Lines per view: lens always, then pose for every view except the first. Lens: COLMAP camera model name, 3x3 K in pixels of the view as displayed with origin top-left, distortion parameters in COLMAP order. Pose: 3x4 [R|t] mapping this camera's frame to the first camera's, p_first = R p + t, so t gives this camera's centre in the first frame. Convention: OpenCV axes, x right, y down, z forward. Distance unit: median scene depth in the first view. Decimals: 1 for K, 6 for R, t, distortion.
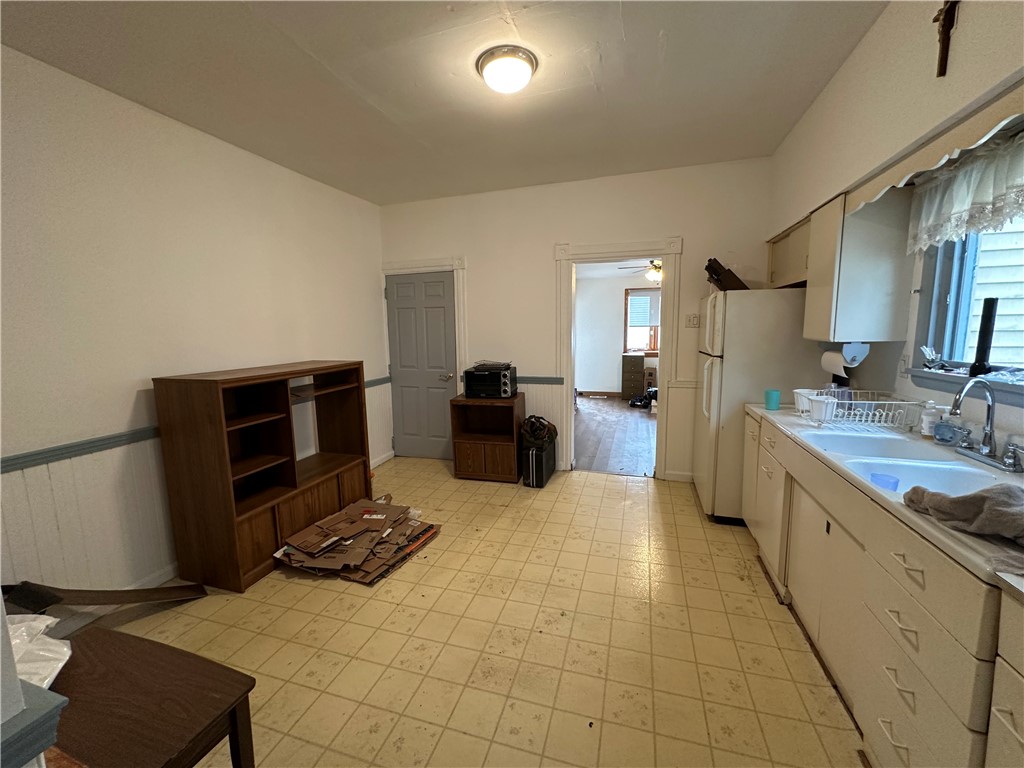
lens RADIAL K [[415.2, 0, 512.0], [0, 415.2, 384.0], [0, 0, 1]] dist [0.000799, 0.000091]
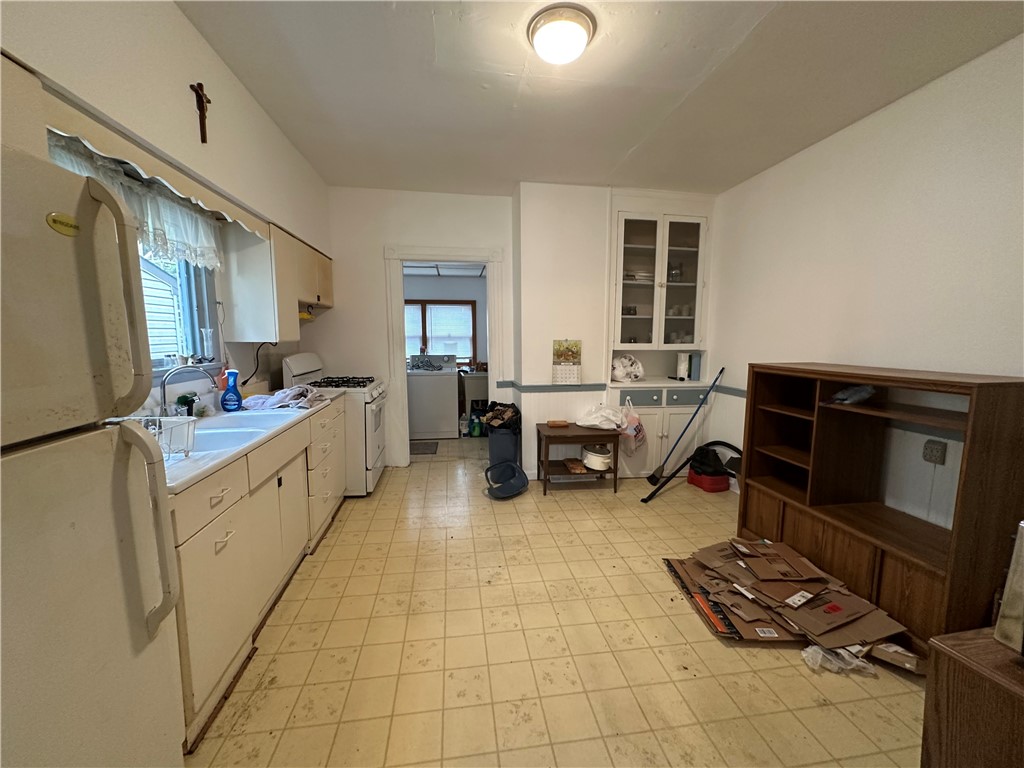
lens RADIAL K [[415.2, 0, 512.0], [0, 415.2, 384.0], [0, 0, 1]] dist [0.000799, 0.000091]
pose [[-0.899994, 0.068165, -0.430540, 0.375594], [-0.042550, 0.969243, 0.242400, -0.171524], [0.433821, 0.236478, -0.869412, 1.374248]]
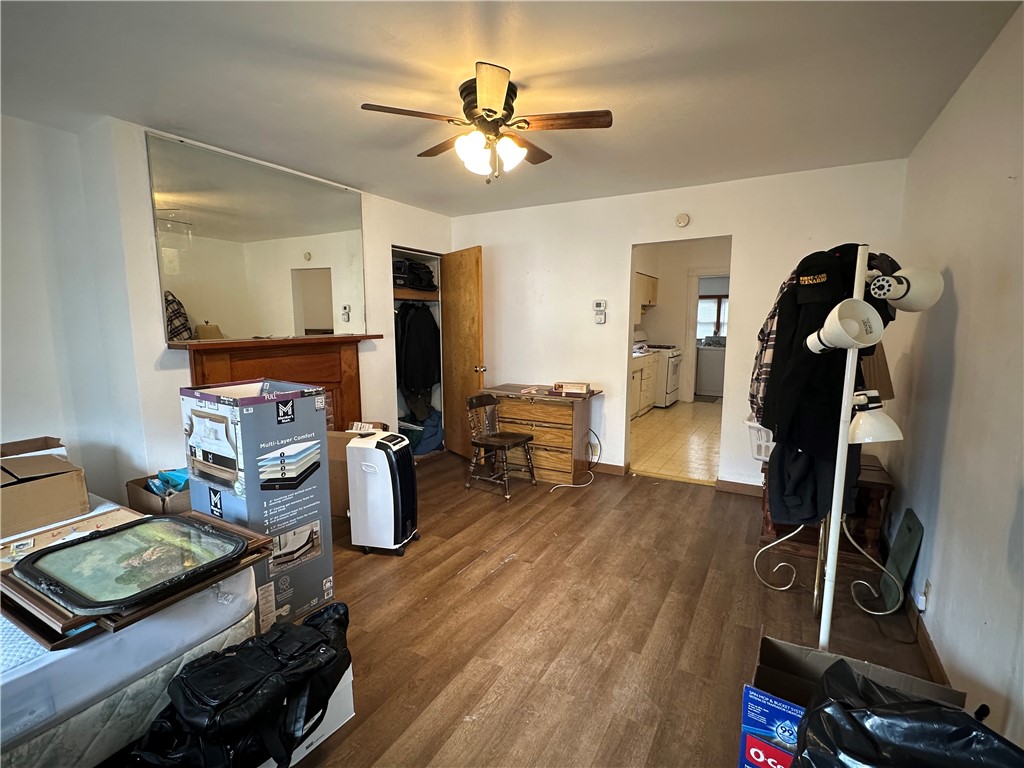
lens RADIAL K [[492.7, 0, 512.0], [0, 492.7, 384.0], [0, 0, 1]] dist [-0.000520, -0.000230]
pose [[-0.978601, -0.013630, 0.205316, 0.555420], [0.039254, 0.967112, 0.251303, -0.410661], [-0.201989, 0.253985, -0.945882, 3.173725]]
